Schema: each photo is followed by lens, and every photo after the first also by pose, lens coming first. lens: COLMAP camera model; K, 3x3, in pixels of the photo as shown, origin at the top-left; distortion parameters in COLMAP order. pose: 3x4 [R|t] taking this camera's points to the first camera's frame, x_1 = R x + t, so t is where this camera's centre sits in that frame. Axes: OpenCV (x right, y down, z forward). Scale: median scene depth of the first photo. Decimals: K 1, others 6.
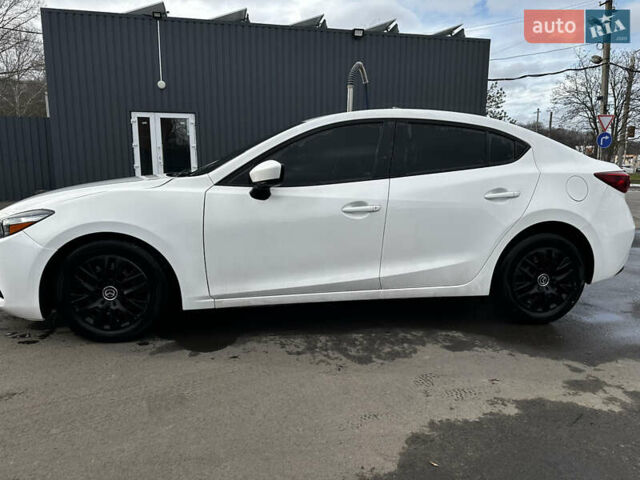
lens RADIAL K [[447.7, 0, 322.9], [0, 447.7, 241.7], [0, 0, 1]] dist [0.055744, -0.063472]
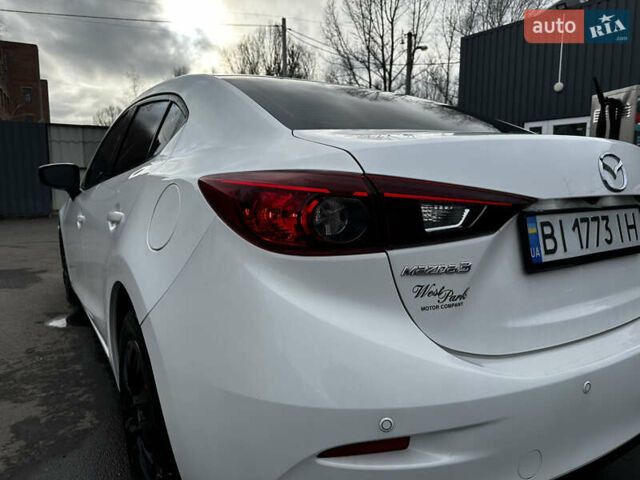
lens RADIAL K [[458.3, 0, 322.4], [0, 458.3, 237.9], [0, 0, 1]] dist [-0.002519, -0.004354]
pose [[0.408985, 0.110720, -0.905799, 1.087363], [-0.156759, 0.986381, 0.049791, -0.157327], [0.898976, 0.121629, 0.420771, 1.083593]]
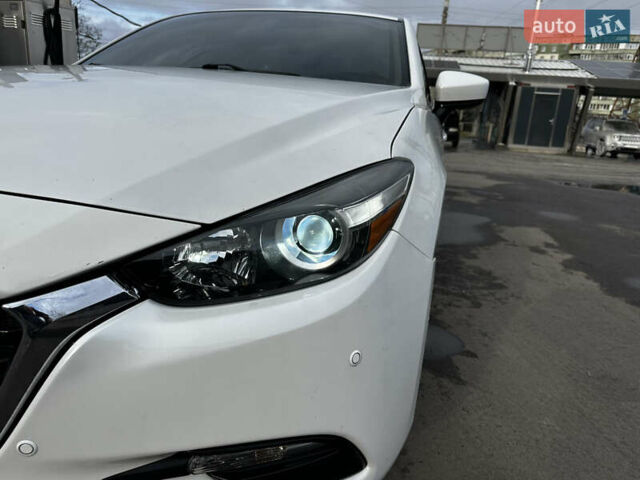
lens RADIAL K [[463.0, 0, 319.0], [0, 463.0, 237.9], [0, 0, 1]] dist [-0.011018, -0.000251]
pose [[0.399185, -0.216492, 0.890945, -0.925337], [0.091782, 0.976278, 0.196105, -0.082871], [-0.912265, 0.003491, 0.409586, 0.871676]]
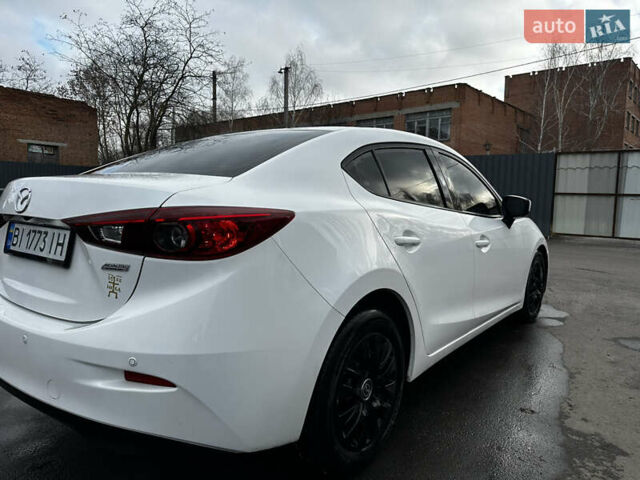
lens RADIAL K [[447.7, 0, 322.9], [0, 447.7, 241.7], [0, 0, 1]] dist [0.055744, -0.063472]
pose [[-0.718037, 0.047495, -0.694382, 0.957533], [-0.145210, 0.965491, 0.216196, -0.360900], [0.680688, 0.256068, -0.686362, 2.134475]]
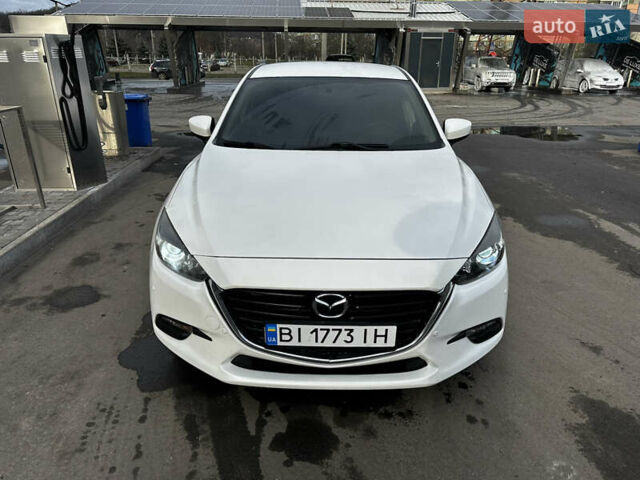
lens RADIAL K [[453.7, 0, 325.0], [0, 453.7, 241.9], [0, 0, 1]] dist [0.007755, -0.007798]
pose [[0.155502, -0.376095, 0.913440, -1.415026], [0.159459, 0.922118, 0.352522, -0.359474], [-0.974880, 0.090838, 0.203363, 1.092830]]
